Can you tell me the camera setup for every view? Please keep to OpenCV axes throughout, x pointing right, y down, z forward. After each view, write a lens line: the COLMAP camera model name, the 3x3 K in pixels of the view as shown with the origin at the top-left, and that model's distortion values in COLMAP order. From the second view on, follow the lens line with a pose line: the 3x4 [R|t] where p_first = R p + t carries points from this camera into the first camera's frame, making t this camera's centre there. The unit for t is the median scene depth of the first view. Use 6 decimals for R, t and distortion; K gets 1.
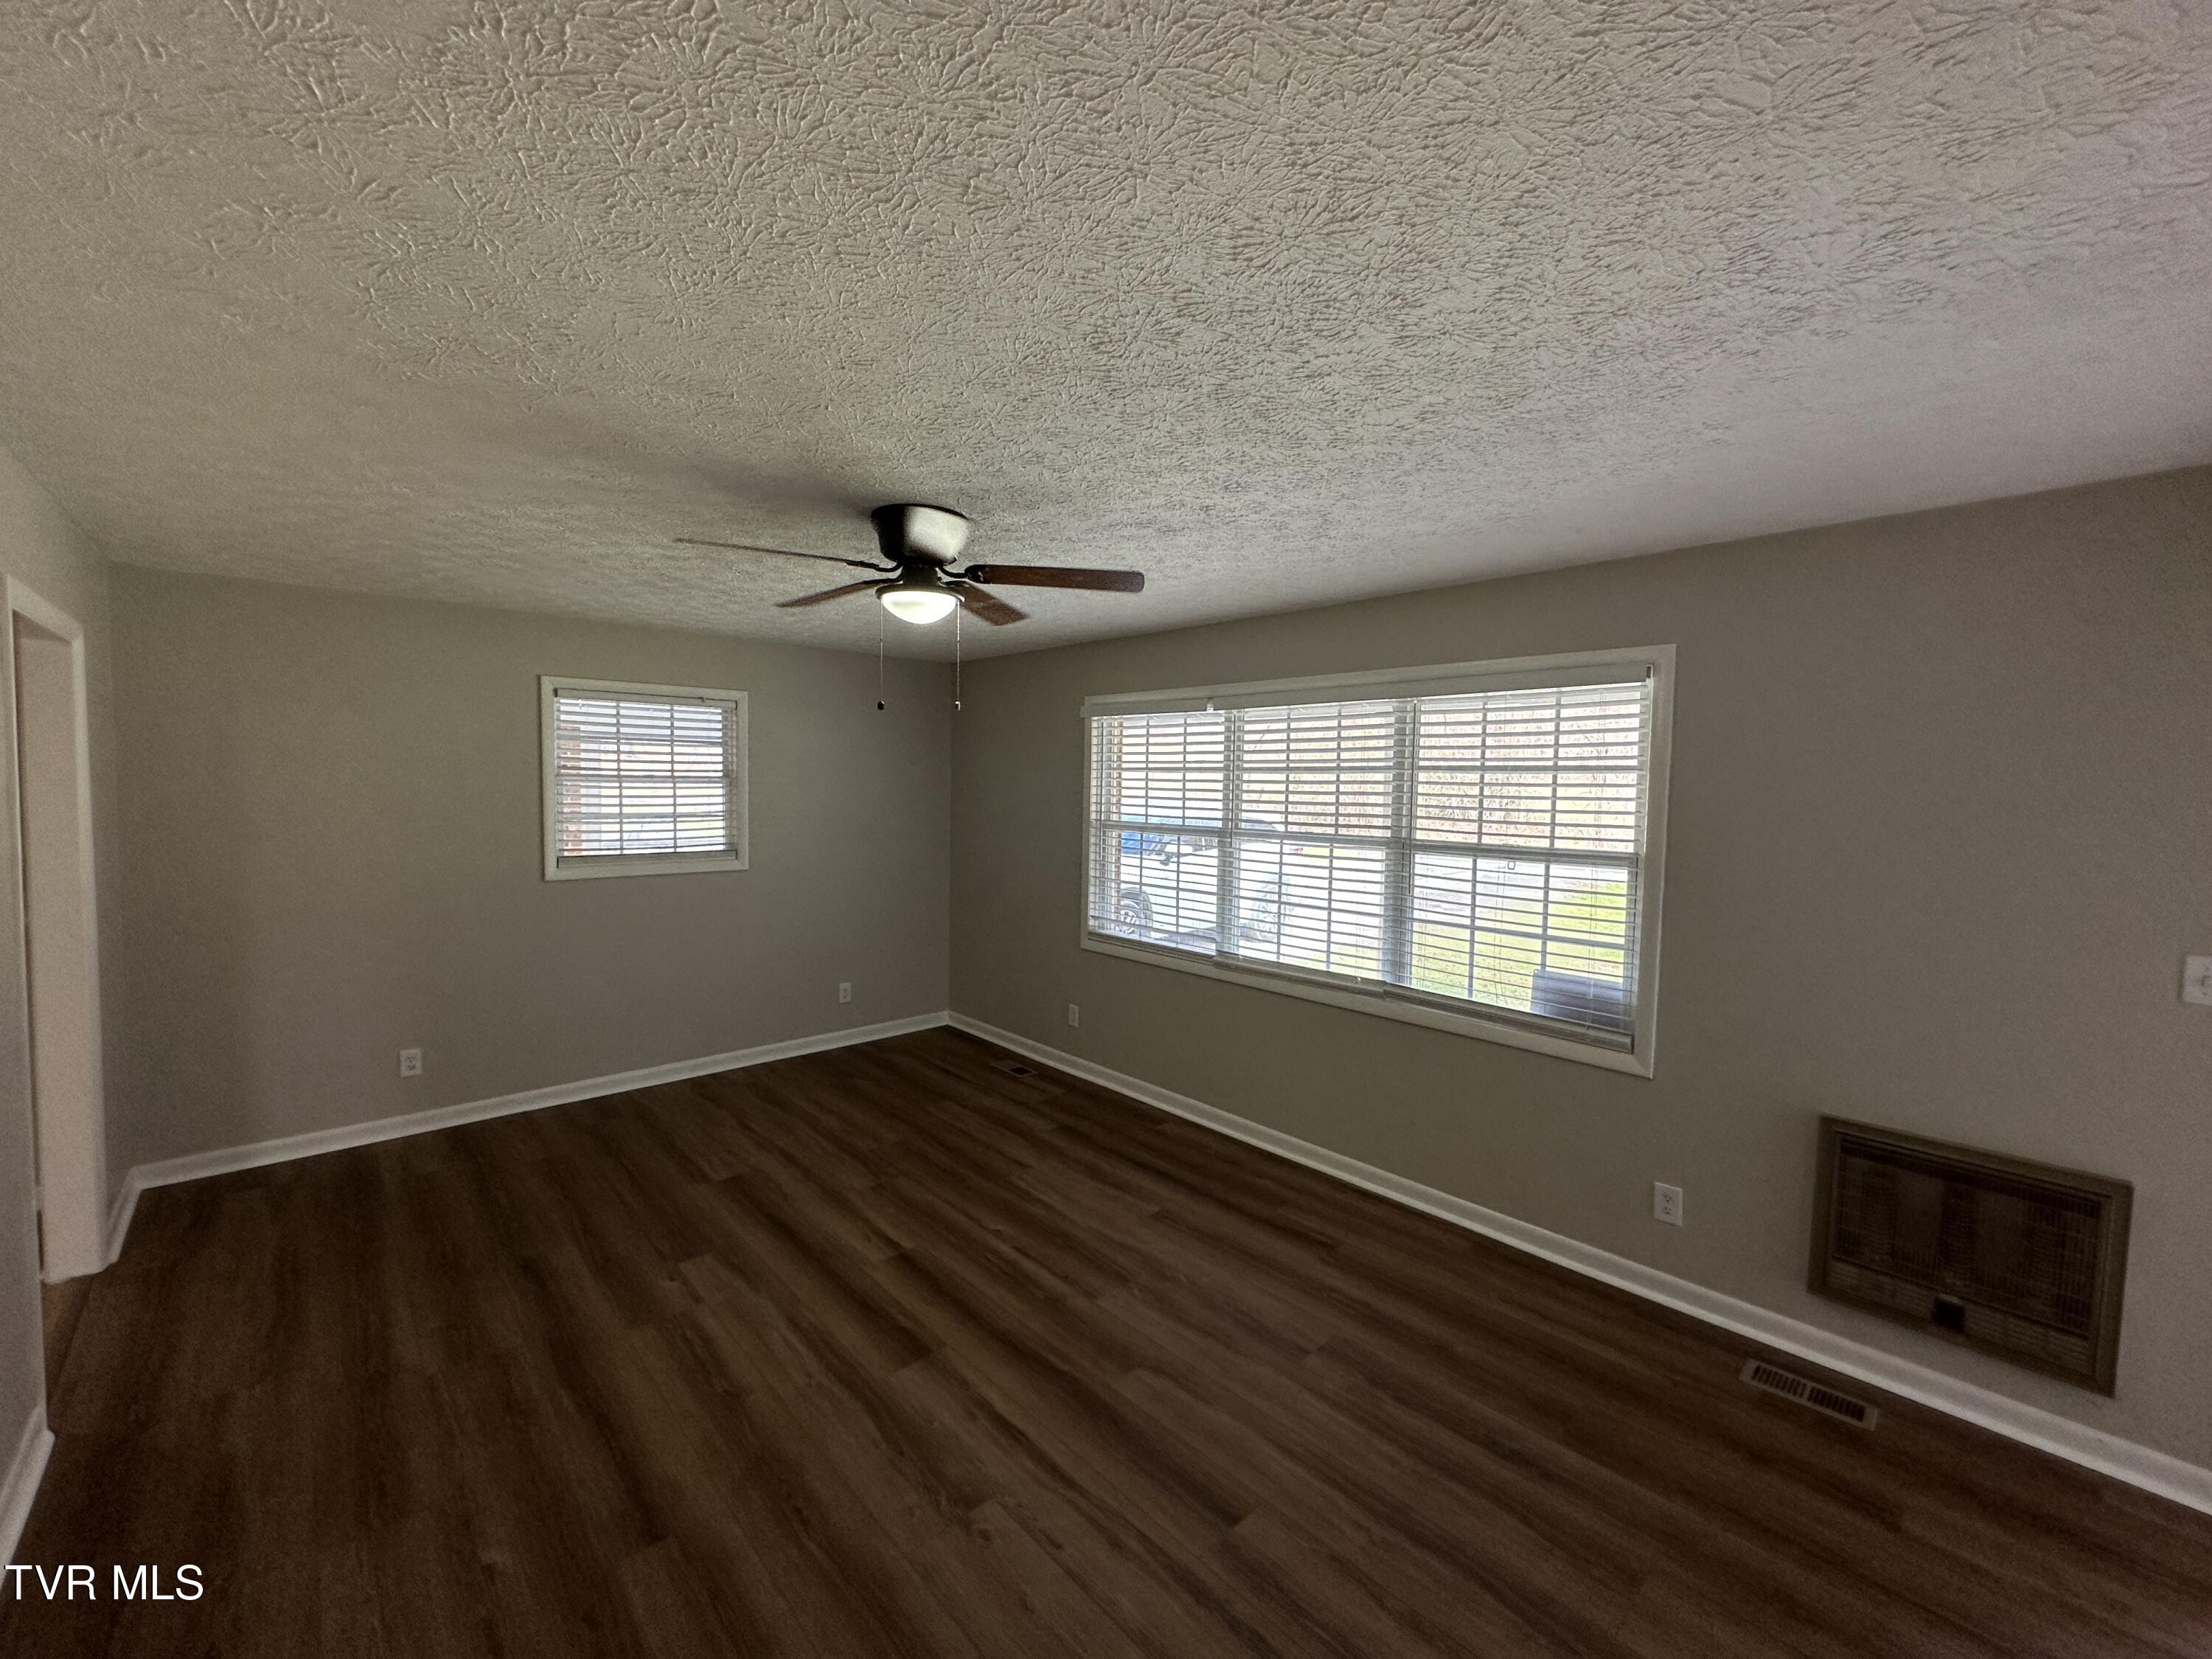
lens RADIAL K [[878.2, 0, 1106.0], [0, 878.2, 829.5], [0, 0, 1]] dist [-0.001818, 0.000155]
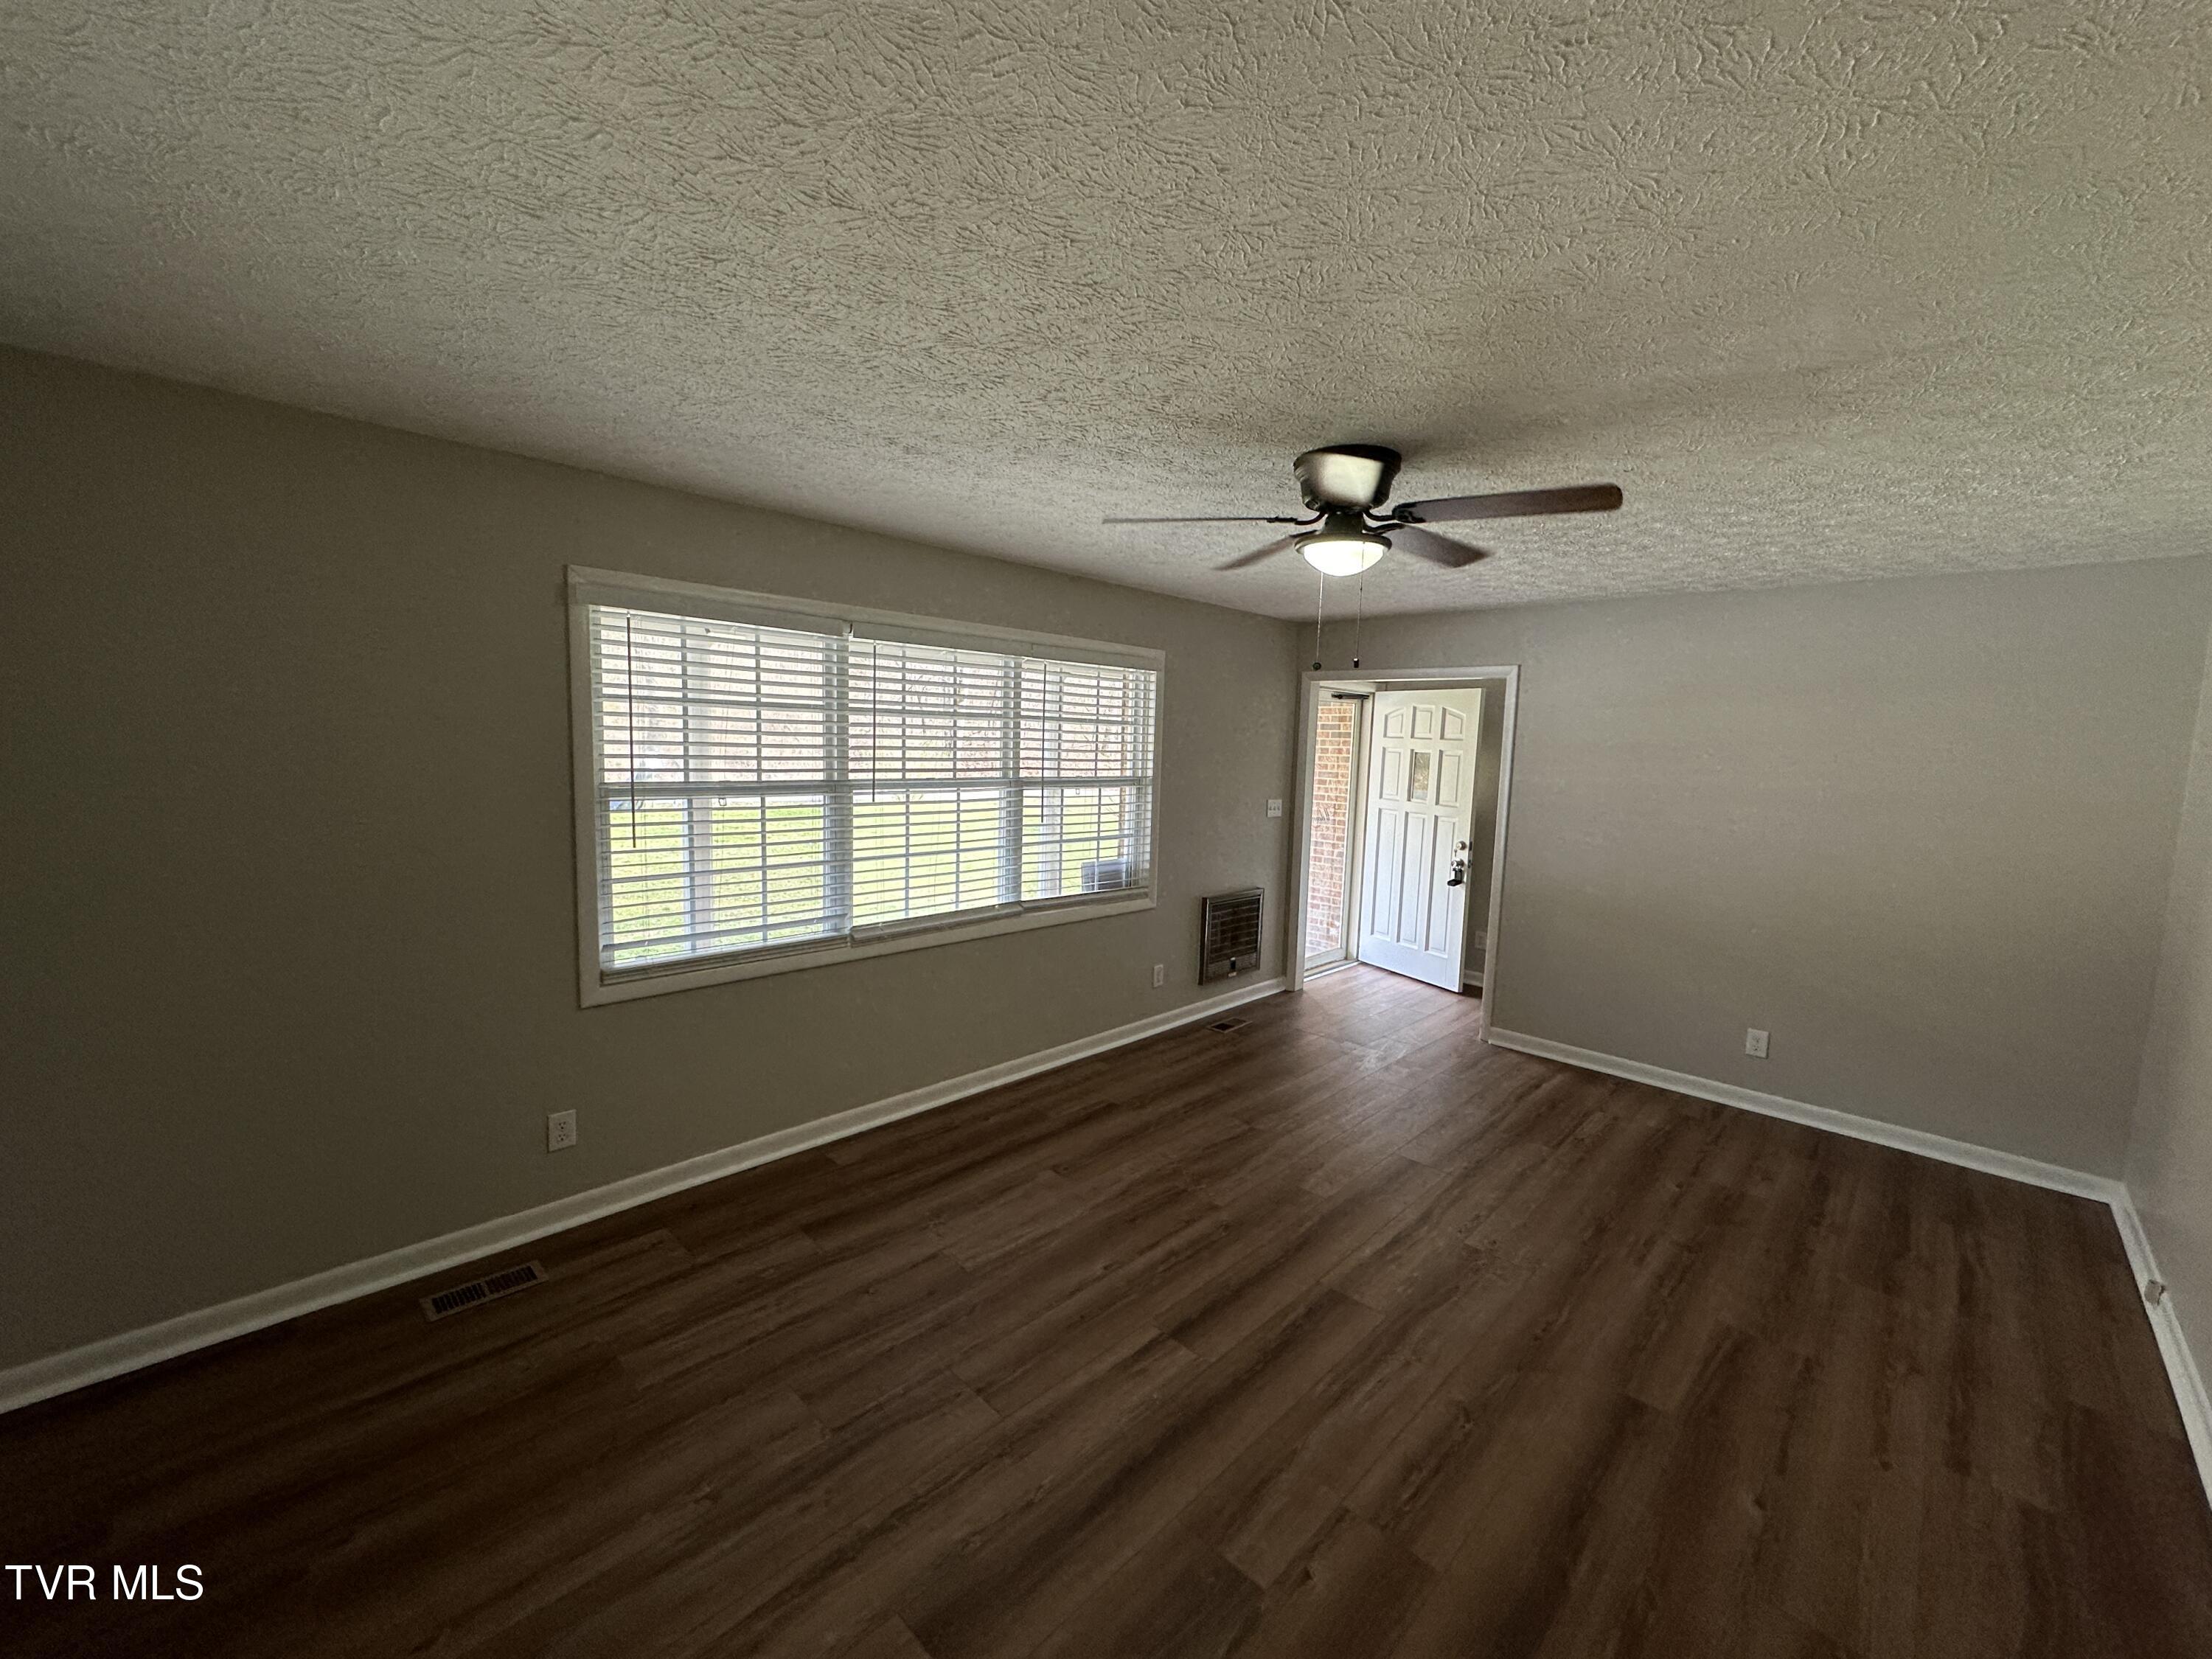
lens RADIAL K [[878.2, 0, 1106.0], [0, 878.2, 829.5], [0, 0, 1]] dist [-0.001818, 0.000155]
pose [[-0.051115, -0.122059, 0.991206, -0.802422], [0.019109, 0.992202, 0.123167, -0.060518], [-0.998510, 0.025237, -0.048384, 0.903710]]
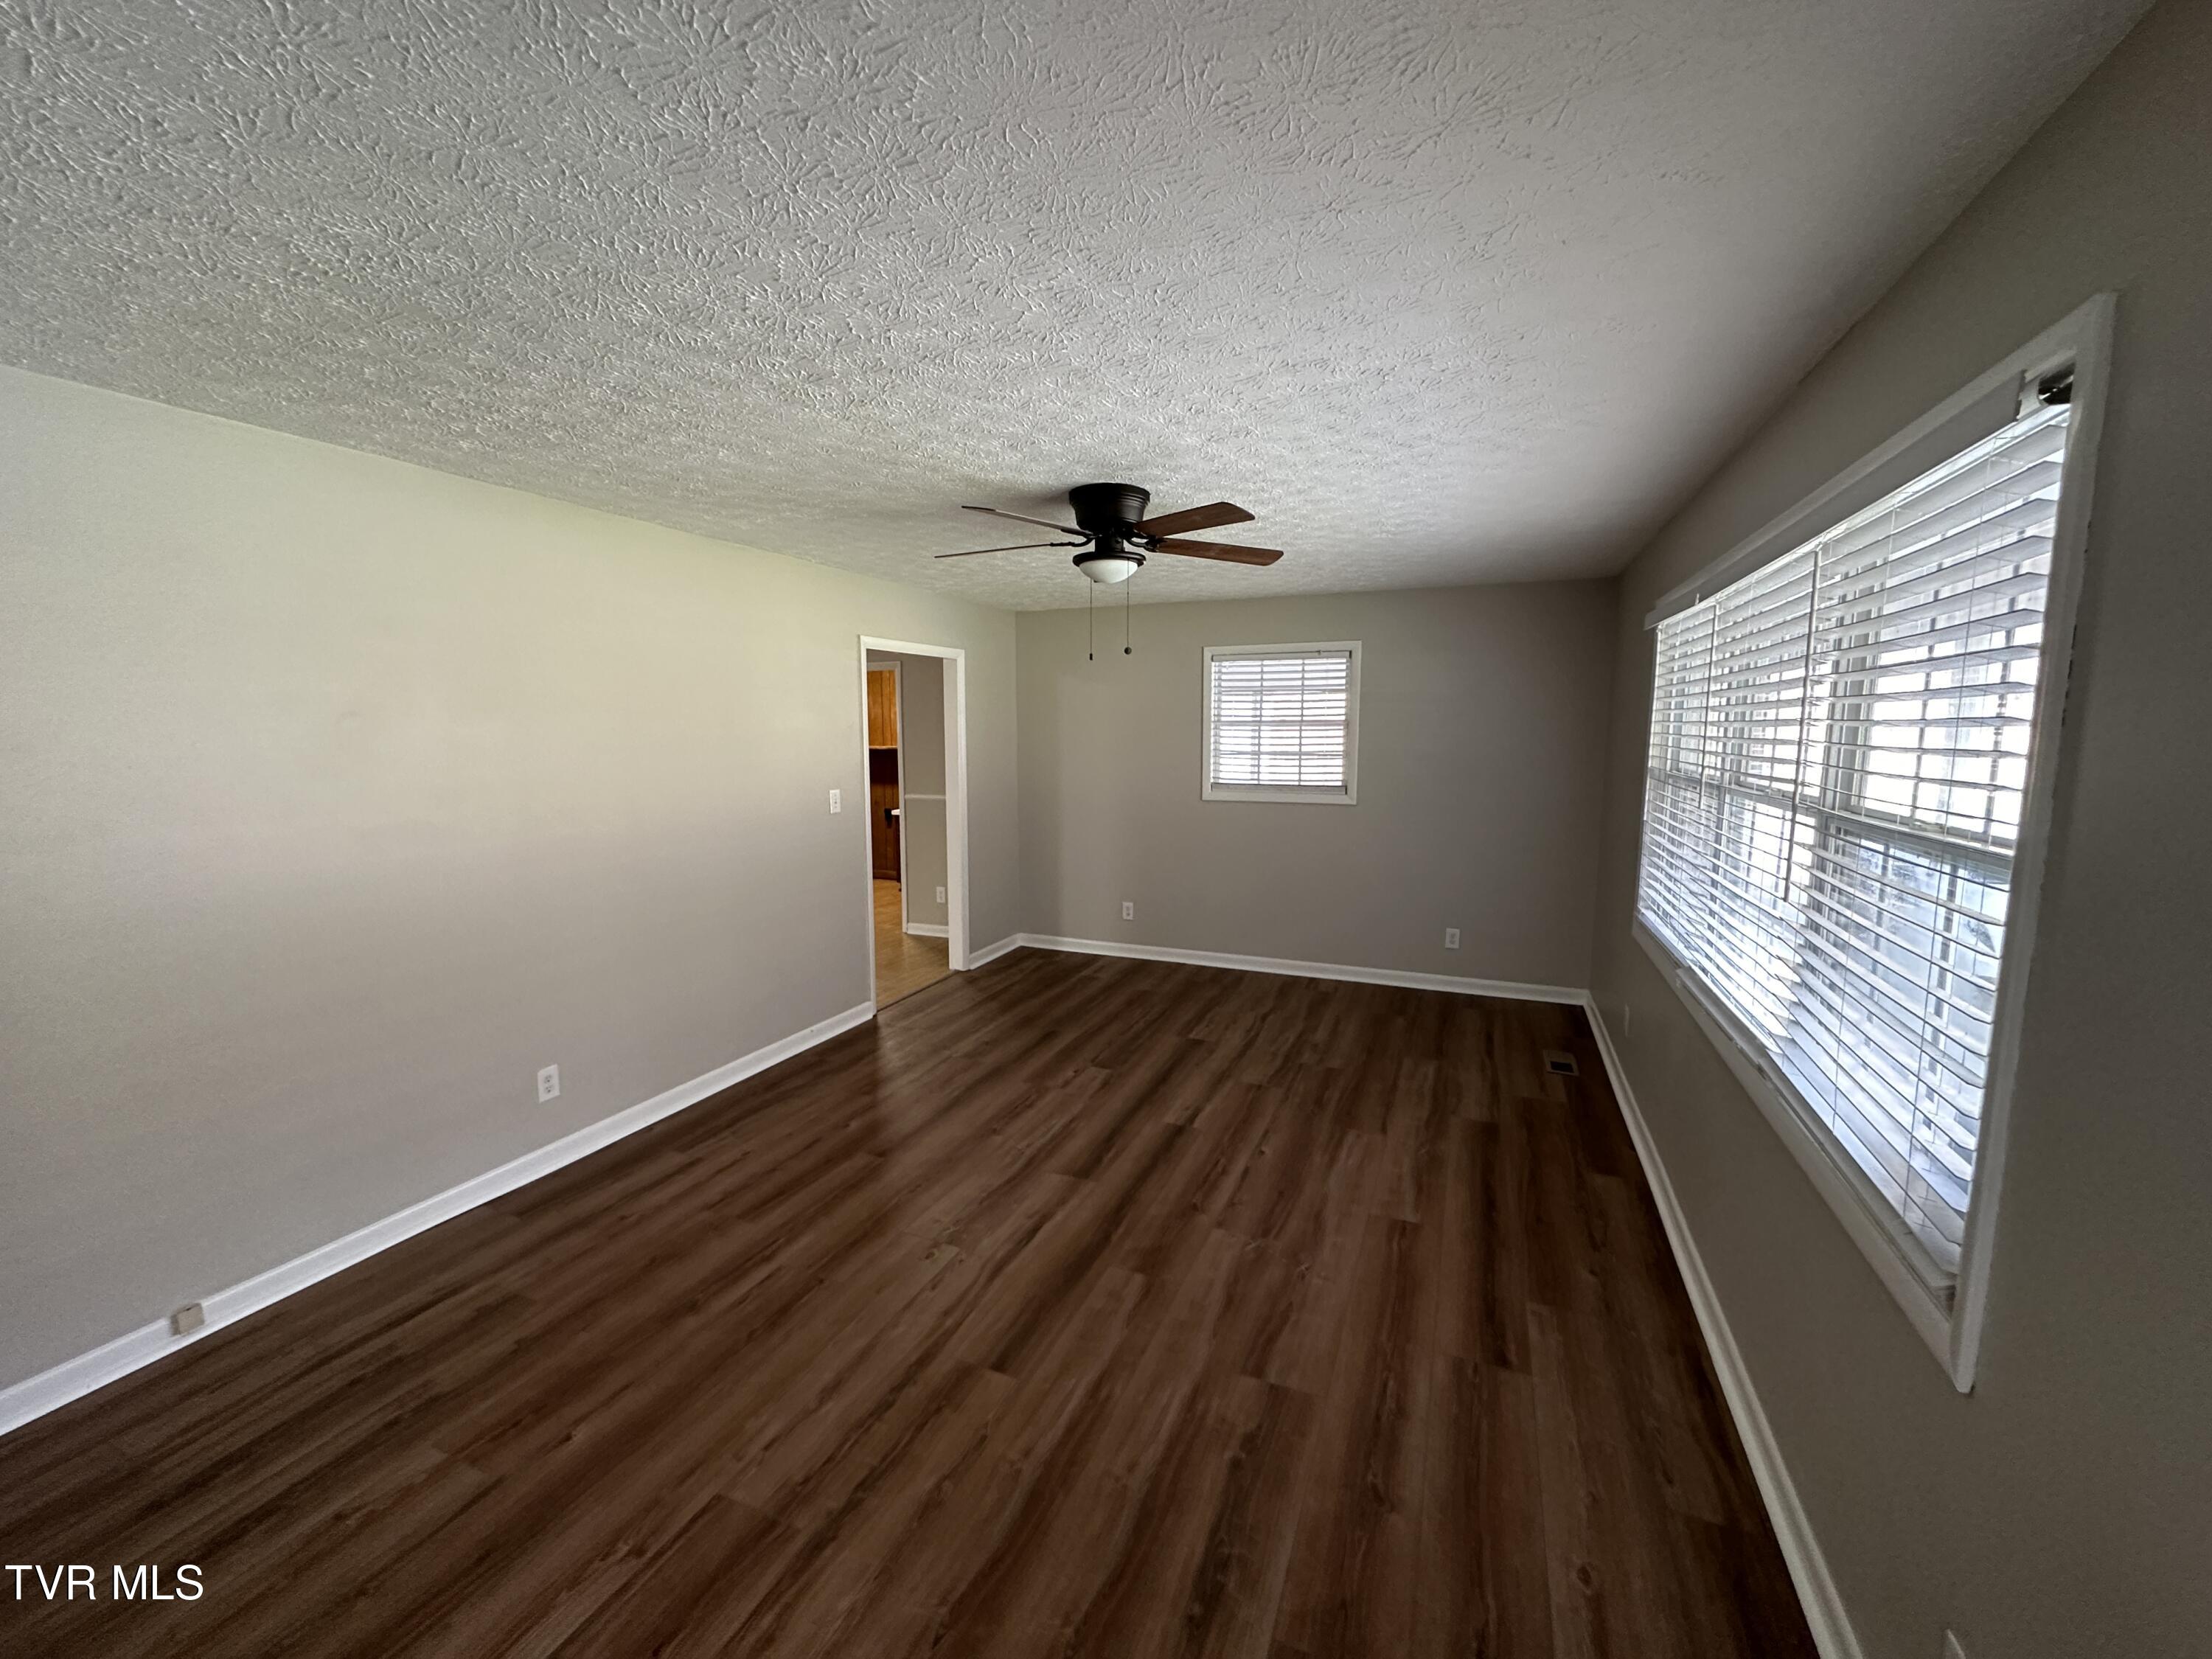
lens RADIAL K [[882.2, 0, 1106.0], [0, 882.2, 829.5], [0, 0, 1]] dist [-0.000485, -0.000031]
pose [[0.411262, 0.091675, -0.906895, 0.624201], [-0.041855, 0.995779, 0.081680, -0.000471], [0.910556, 0.004367, 0.413363, 0.350104]]
